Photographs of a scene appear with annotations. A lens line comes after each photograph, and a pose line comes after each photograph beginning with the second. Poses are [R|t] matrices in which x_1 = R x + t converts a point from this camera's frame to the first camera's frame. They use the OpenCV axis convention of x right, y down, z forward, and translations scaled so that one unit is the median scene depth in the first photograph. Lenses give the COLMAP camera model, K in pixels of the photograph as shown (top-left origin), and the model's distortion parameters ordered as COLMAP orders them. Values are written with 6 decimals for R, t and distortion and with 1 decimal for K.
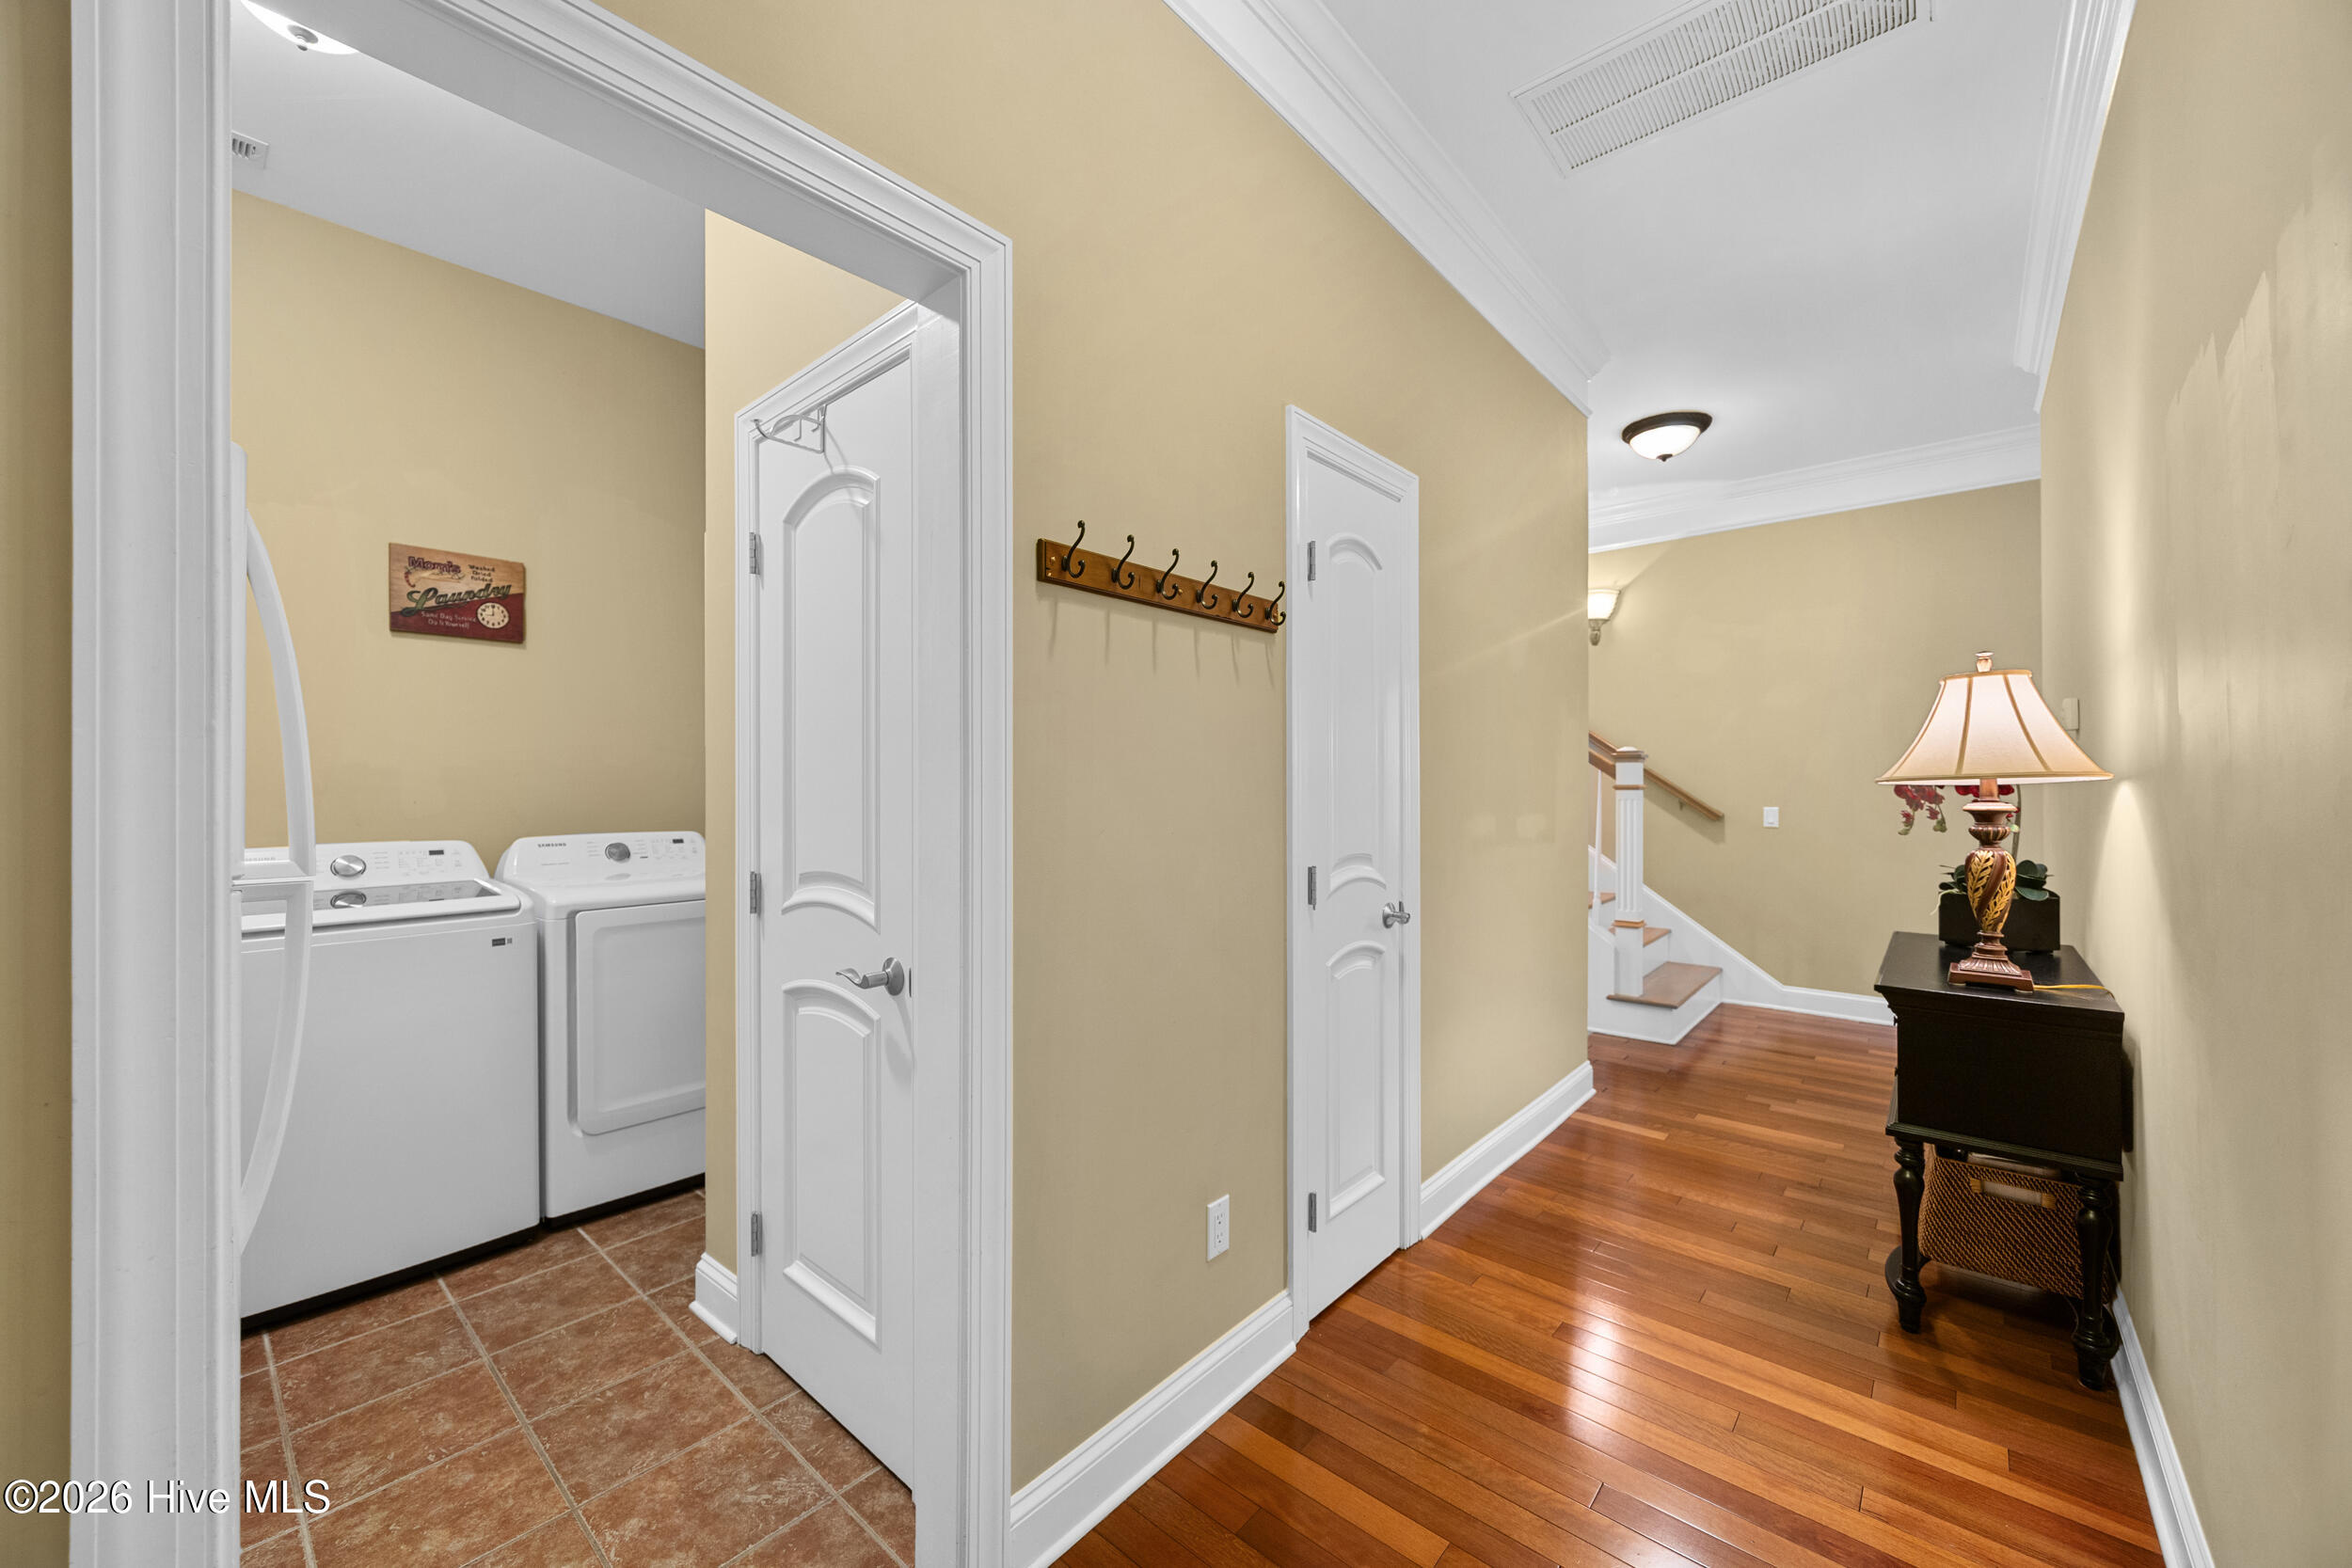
lens RADIAL K [[894.6, 0, 1169.8], [0, 894.6, 778.3], [0, 0, 1]] dist [-0.002628, 0.000352]
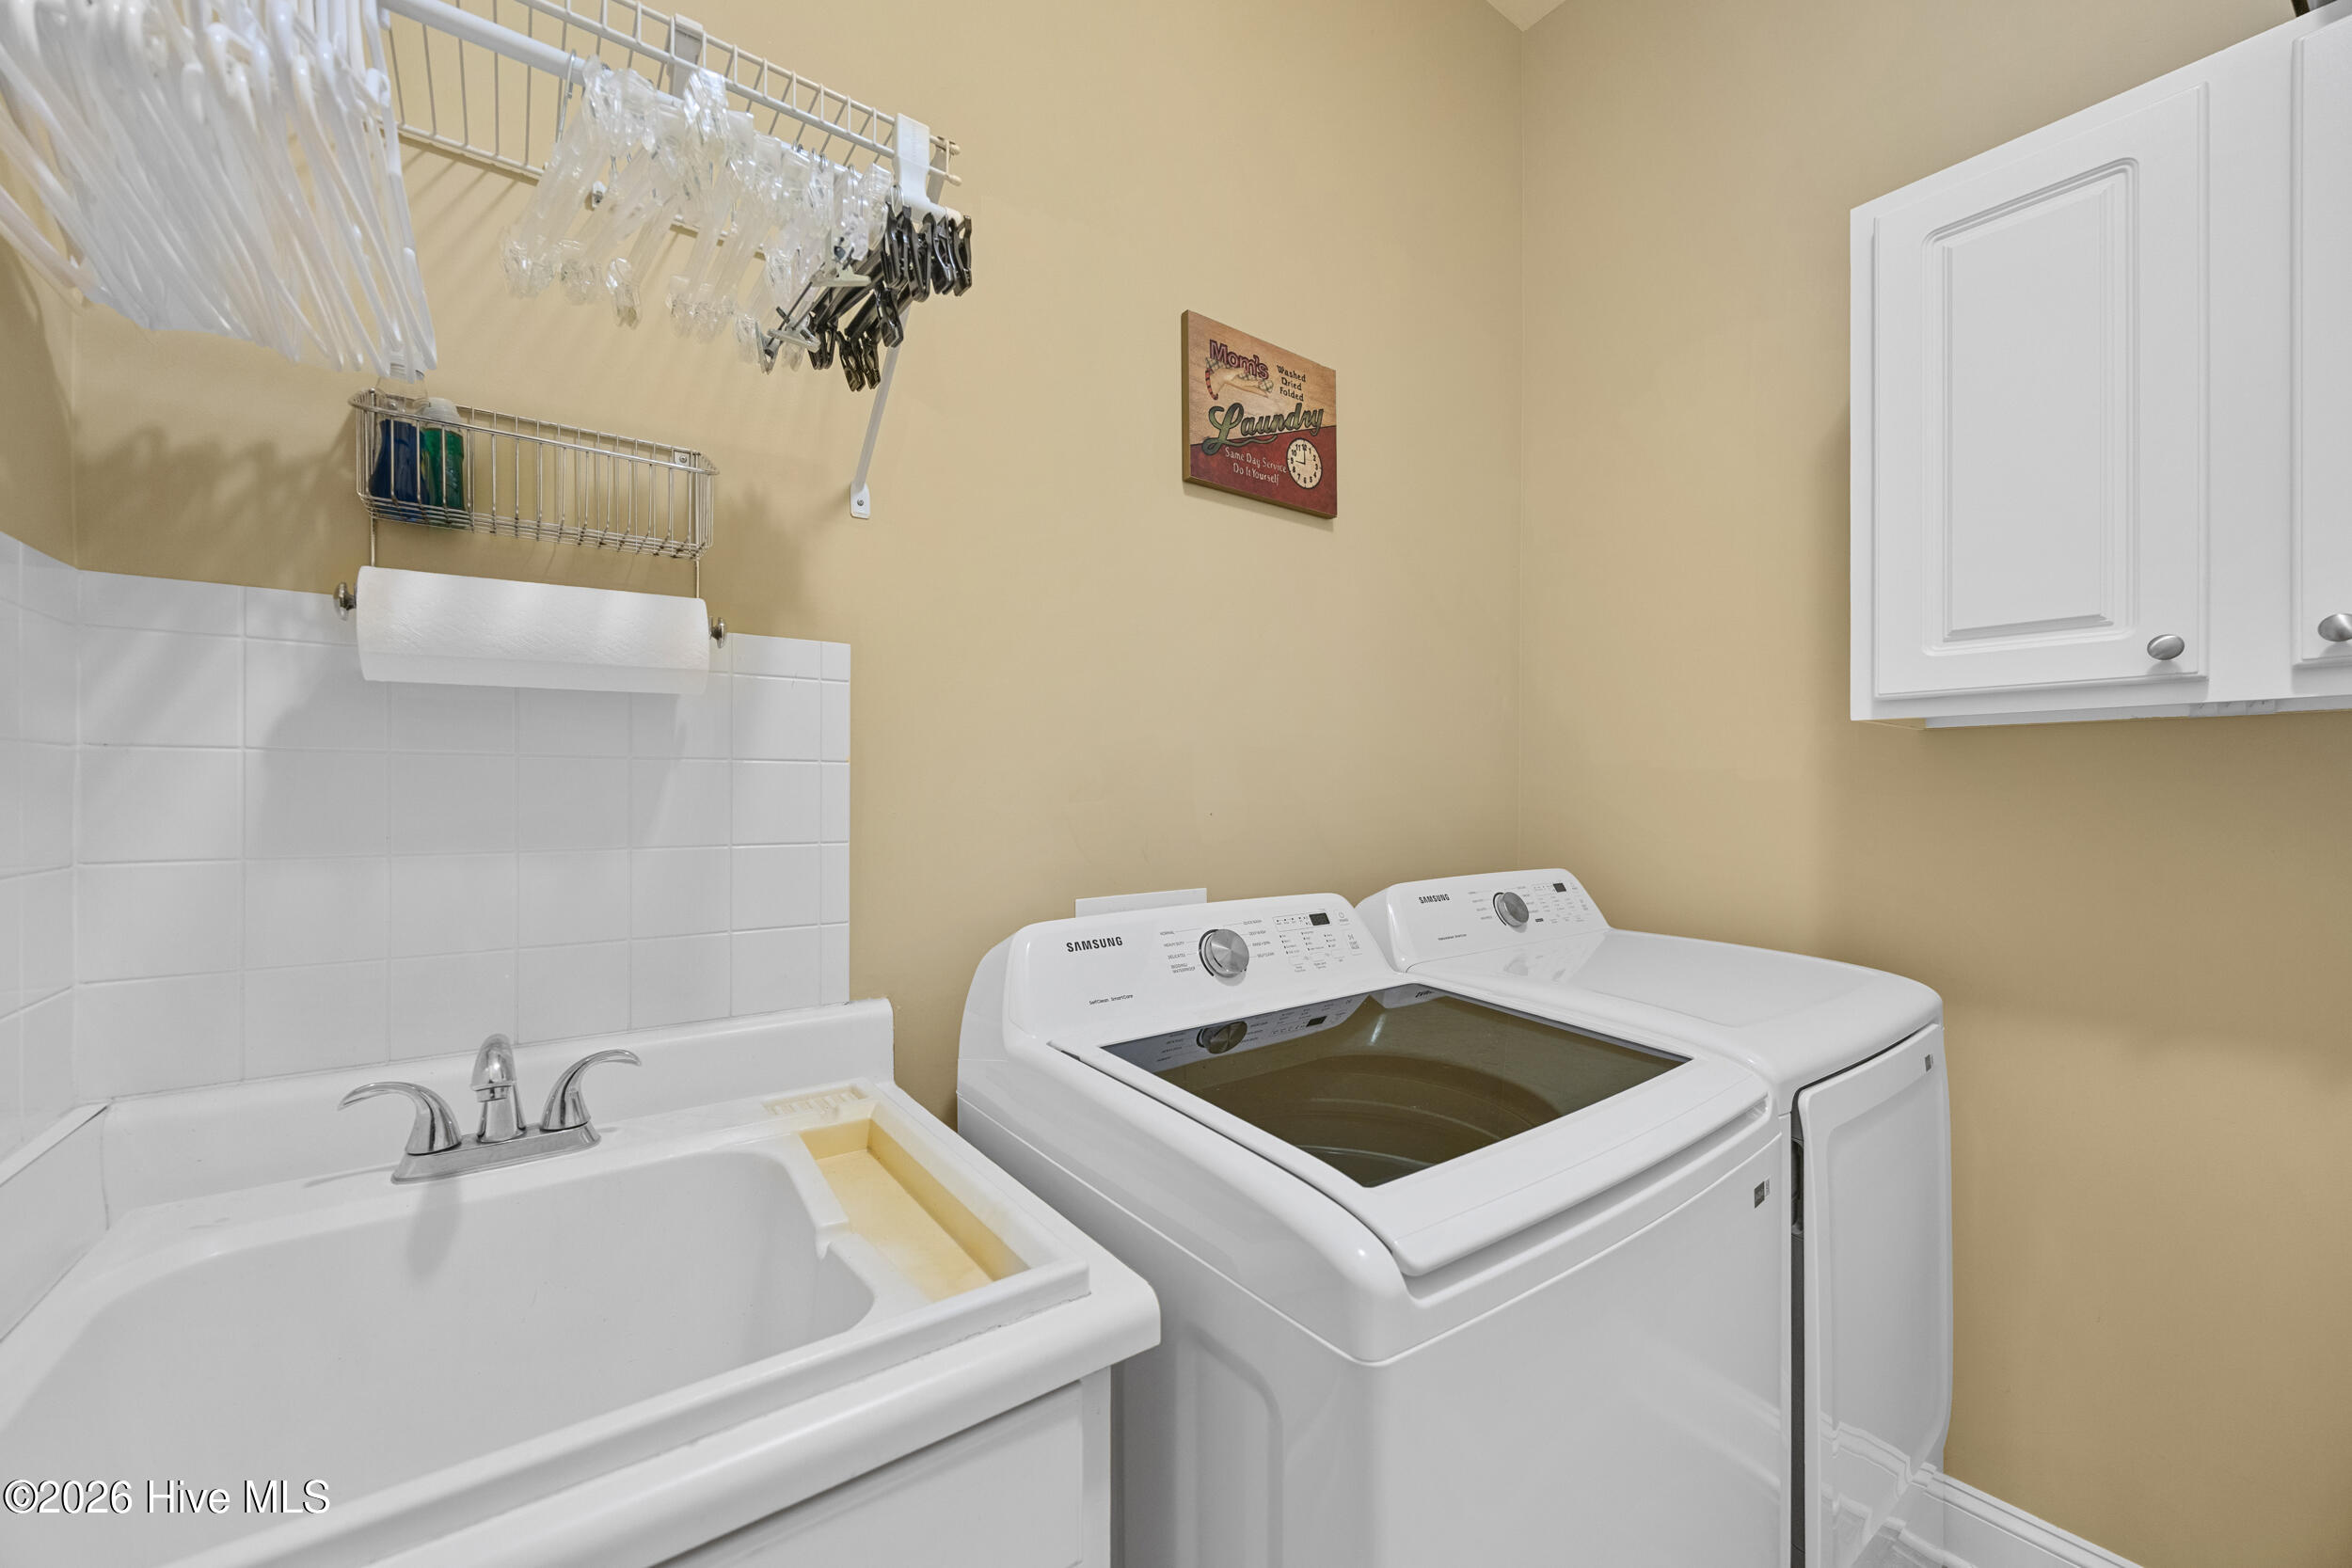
lens RADIAL K [[894.6, 0, 1173.2], [0, 894.6, 788.7], [0, 0, 1]] dist [-0.002628, 0.000352]
pose [[0.978198, 0.006889, -0.207560, -0.749264], [-0.004833, 0.999934, 0.010411, 0.006963], [0.207618, -0.009181, 0.978167, 0.476408]]
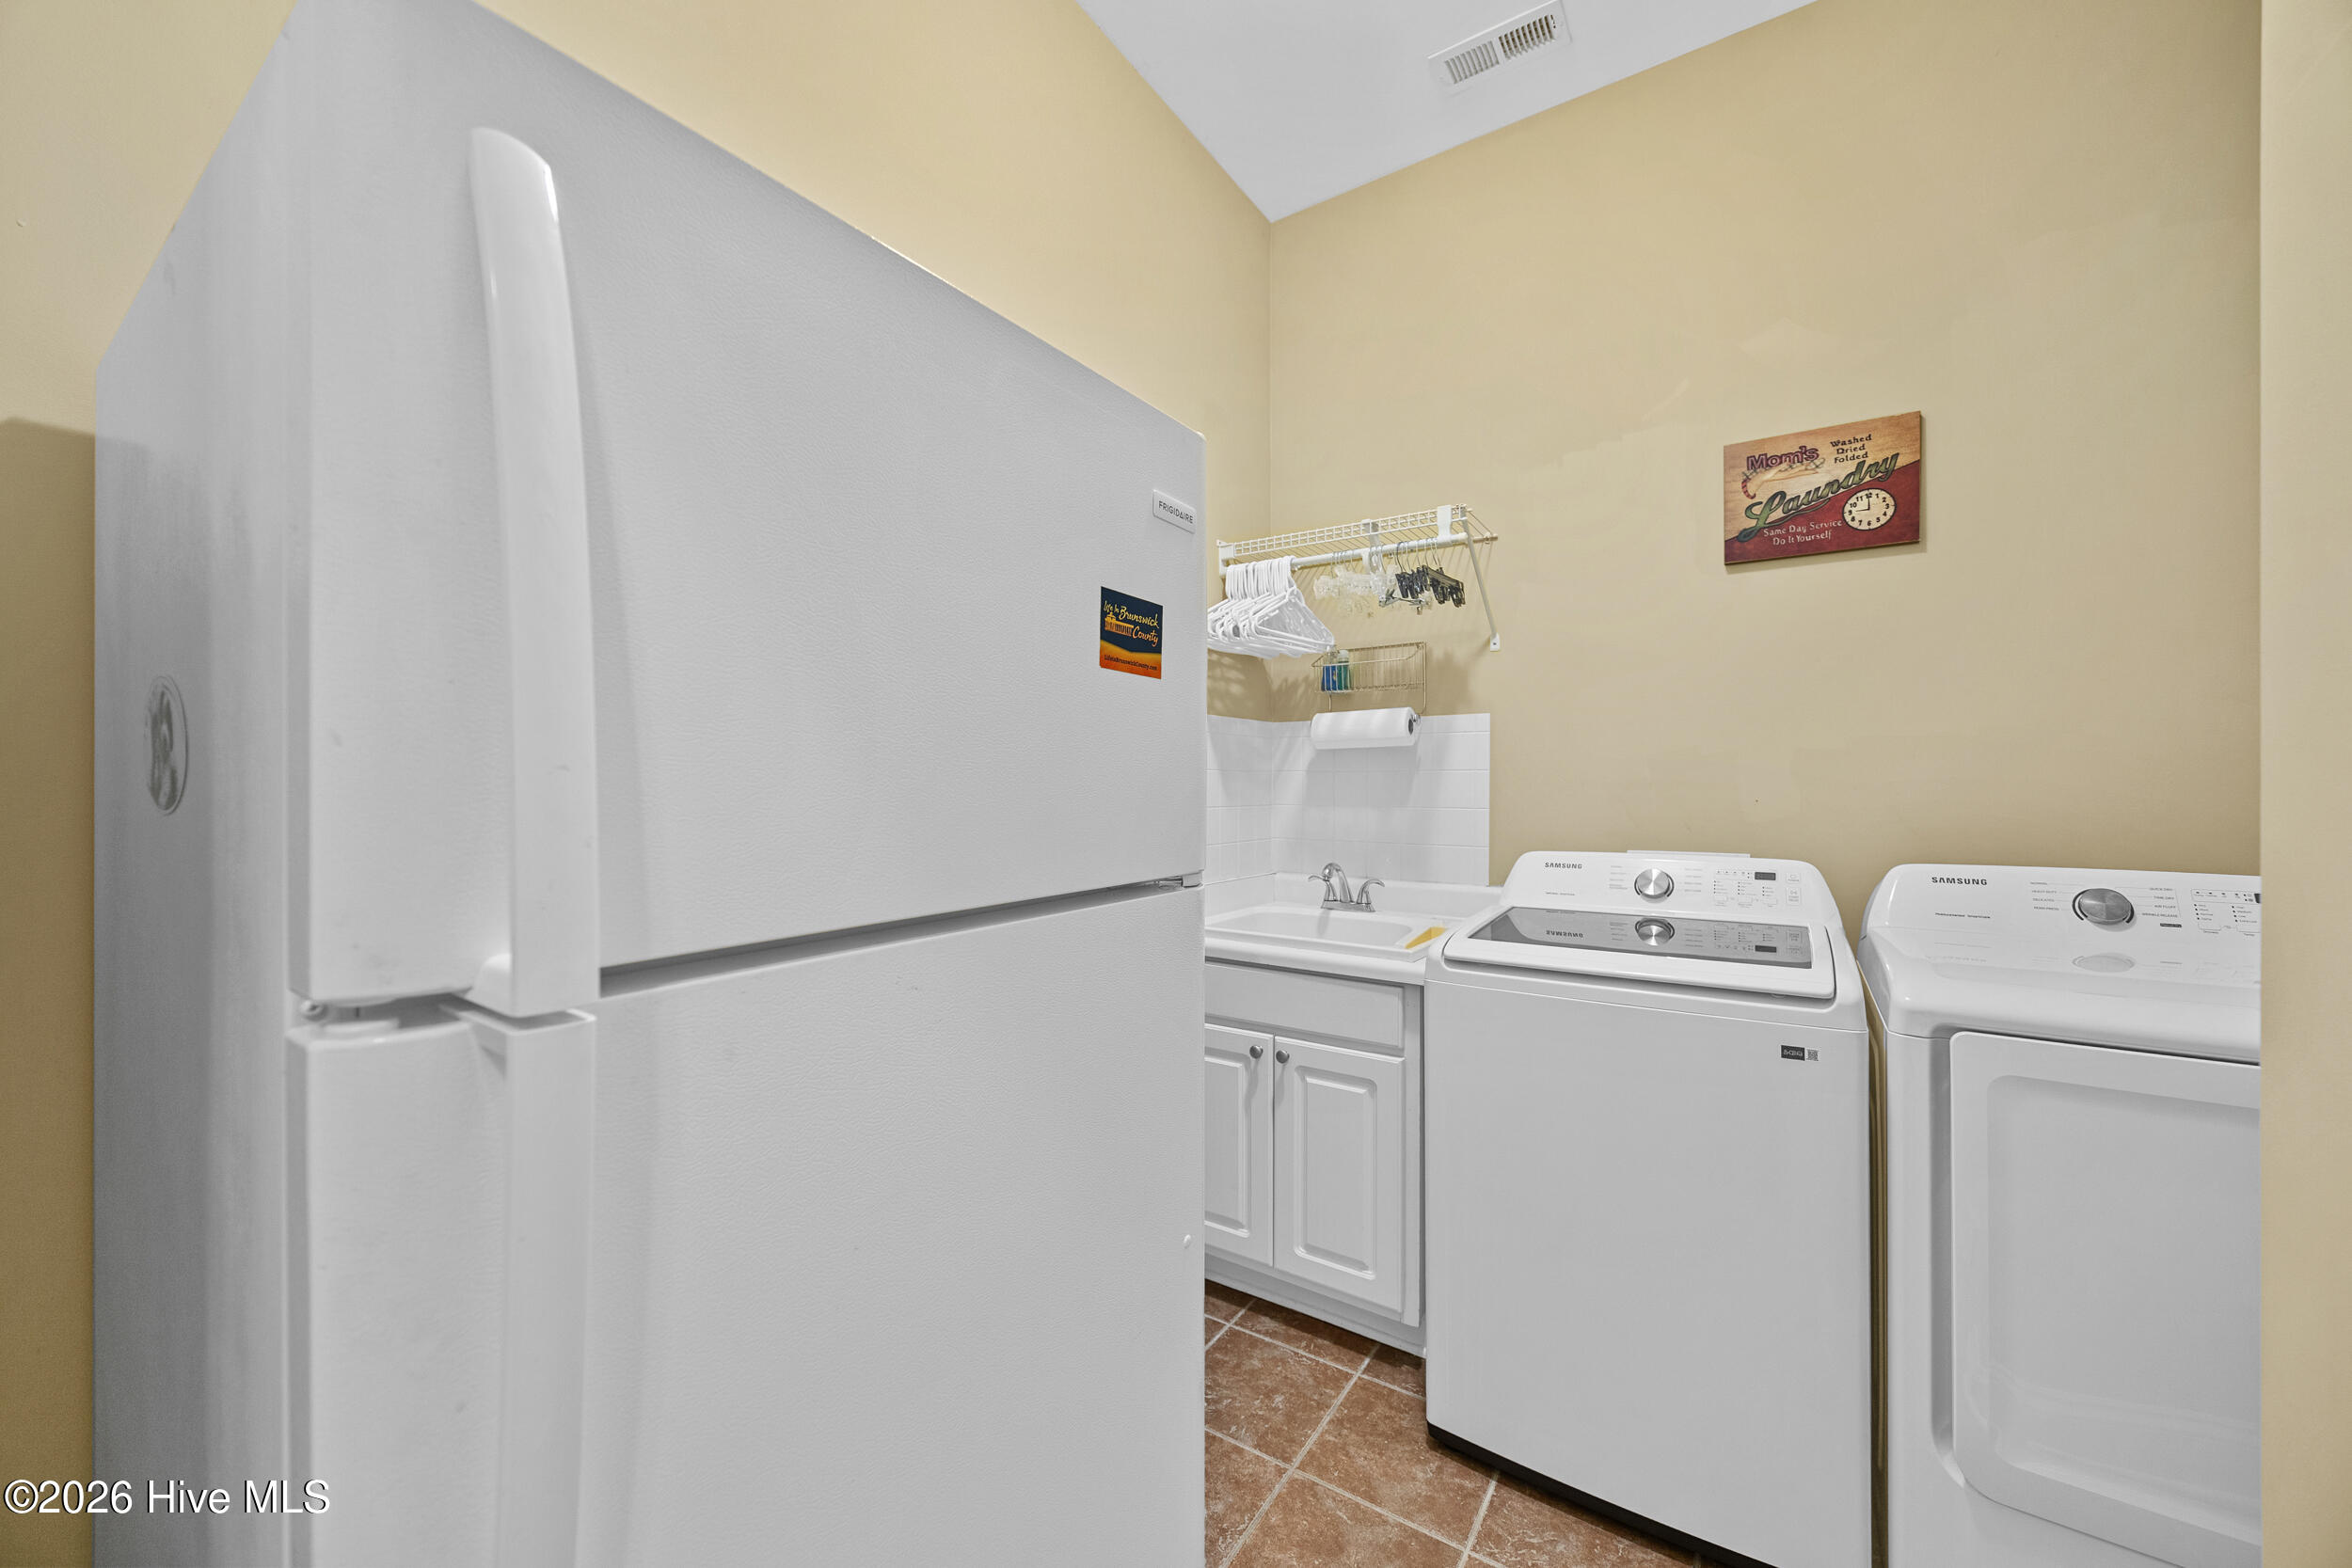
lens RADIAL K [[894.6, 0, 1170.2], [0, 894.6, 782.3], [0, 0, 1]] dist [-0.002628, 0.000352]
pose [[0.123618, 0.006426, -0.992309, -0.193637], [0.011196, 0.999906, 0.007870, 0.001411], [0.992267, -0.012083, 0.123534, 0.441424]]
